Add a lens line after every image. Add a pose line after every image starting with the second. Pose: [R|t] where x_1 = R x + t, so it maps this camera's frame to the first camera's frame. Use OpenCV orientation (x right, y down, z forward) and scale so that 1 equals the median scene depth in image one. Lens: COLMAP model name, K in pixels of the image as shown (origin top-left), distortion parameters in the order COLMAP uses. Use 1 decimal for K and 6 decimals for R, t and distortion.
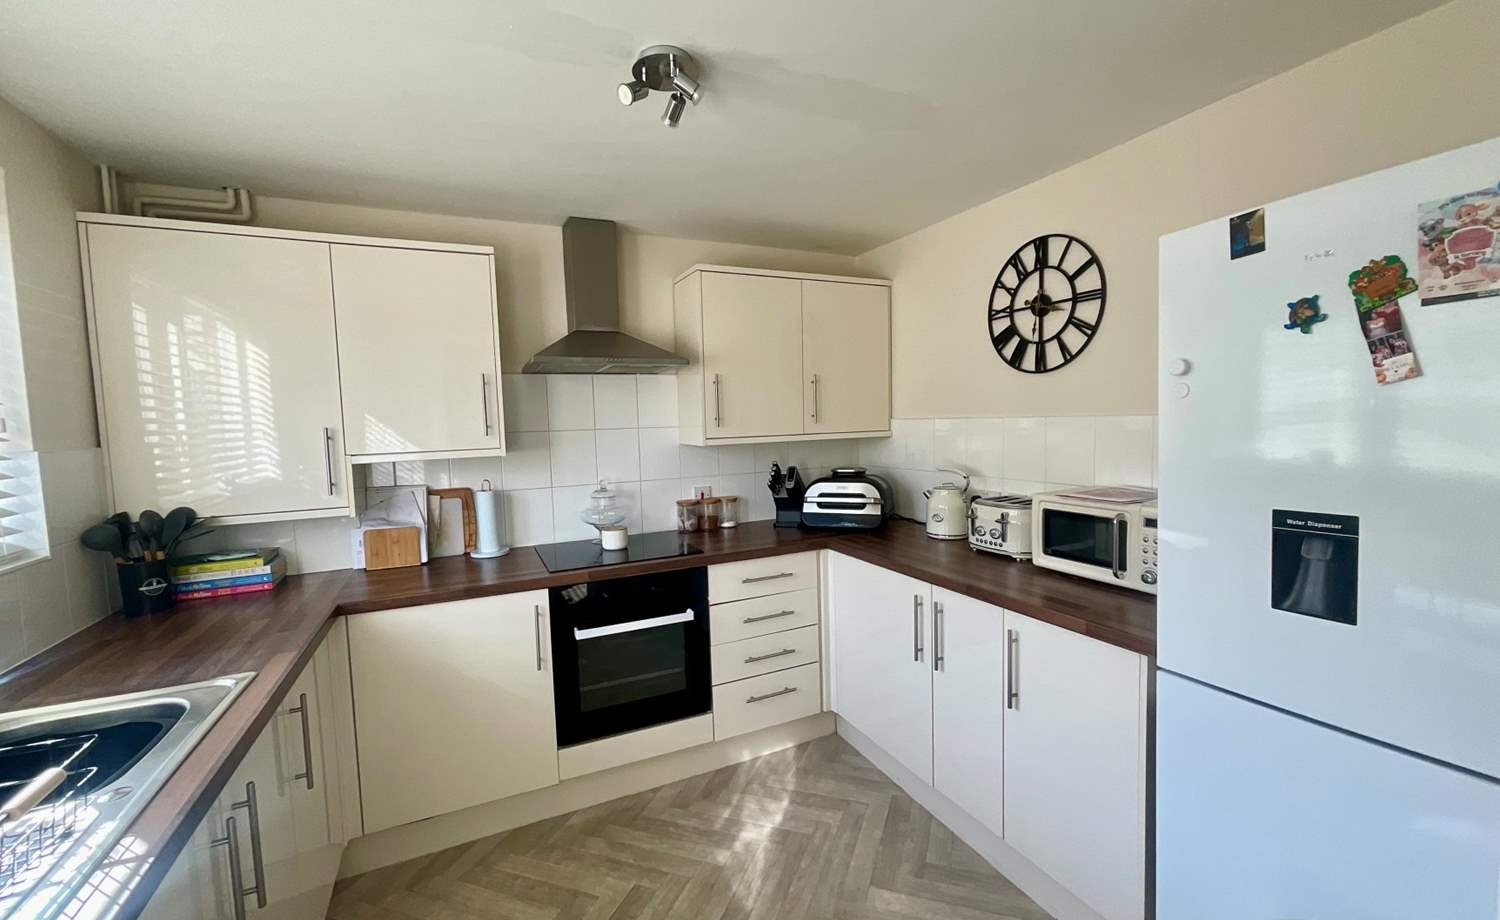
lens RADIAL K [[615.1, 0, 777.1], [0, 615.1, 457.3], [0, 0, 1]] dist [-0.004090, -0.000331]
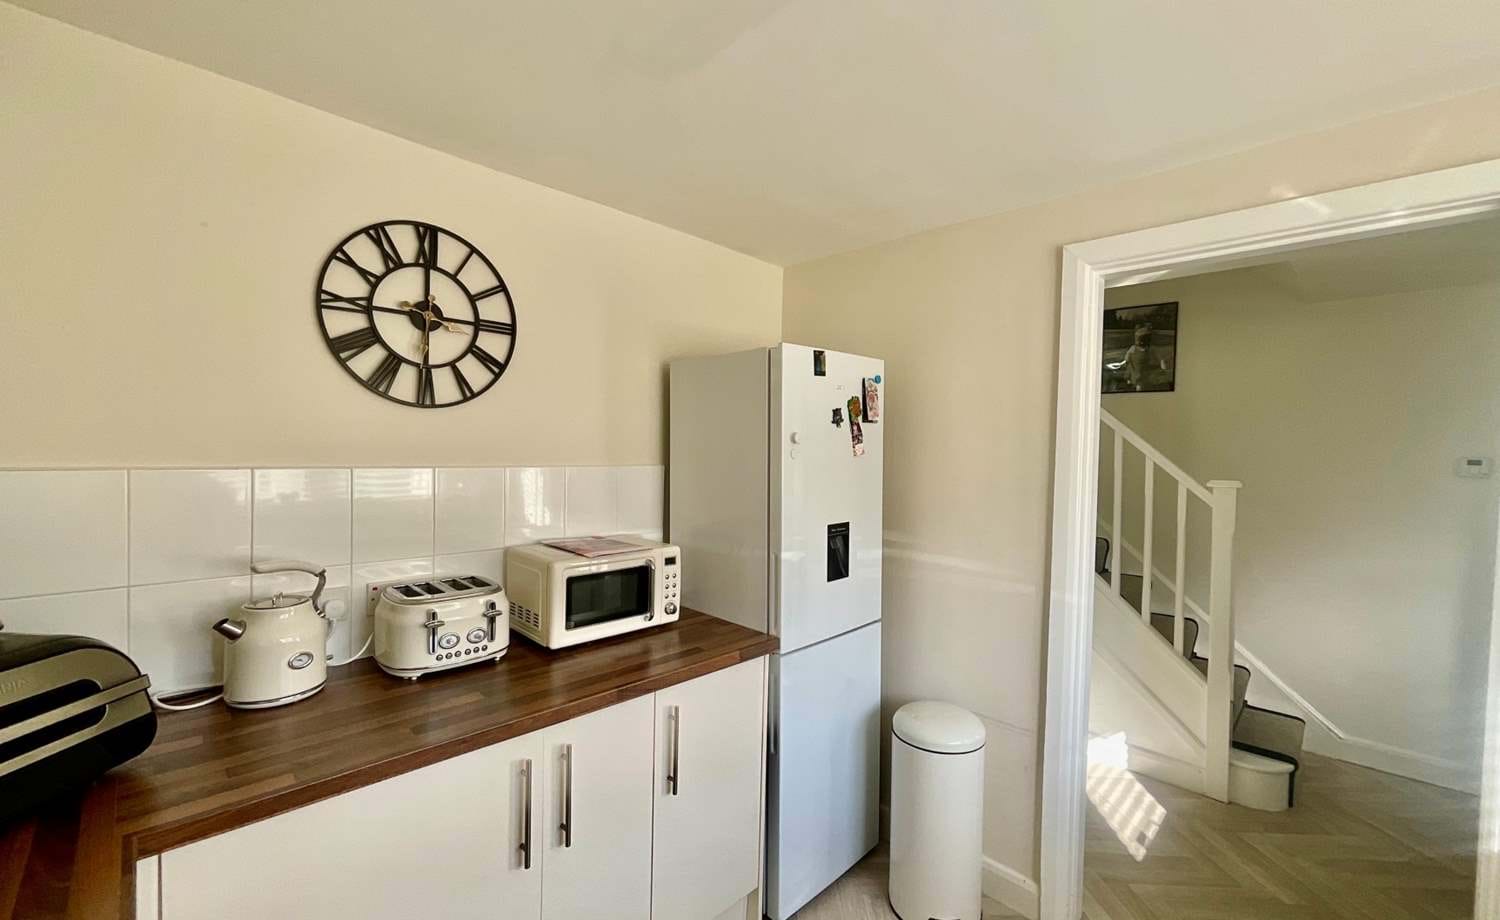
lens RADIAL K [[615.1, 0, 746.1], [0, 615.1, 460.5], [0, 0, 1]] dist [-0.004090, -0.000331]
pose [[-0.310494, -0.001740, 0.950574, -0.401606], [0.046367, 0.998780, 0.016974, -0.071723], [-0.949444, 0.049346, -0.310034, 0.902416]]
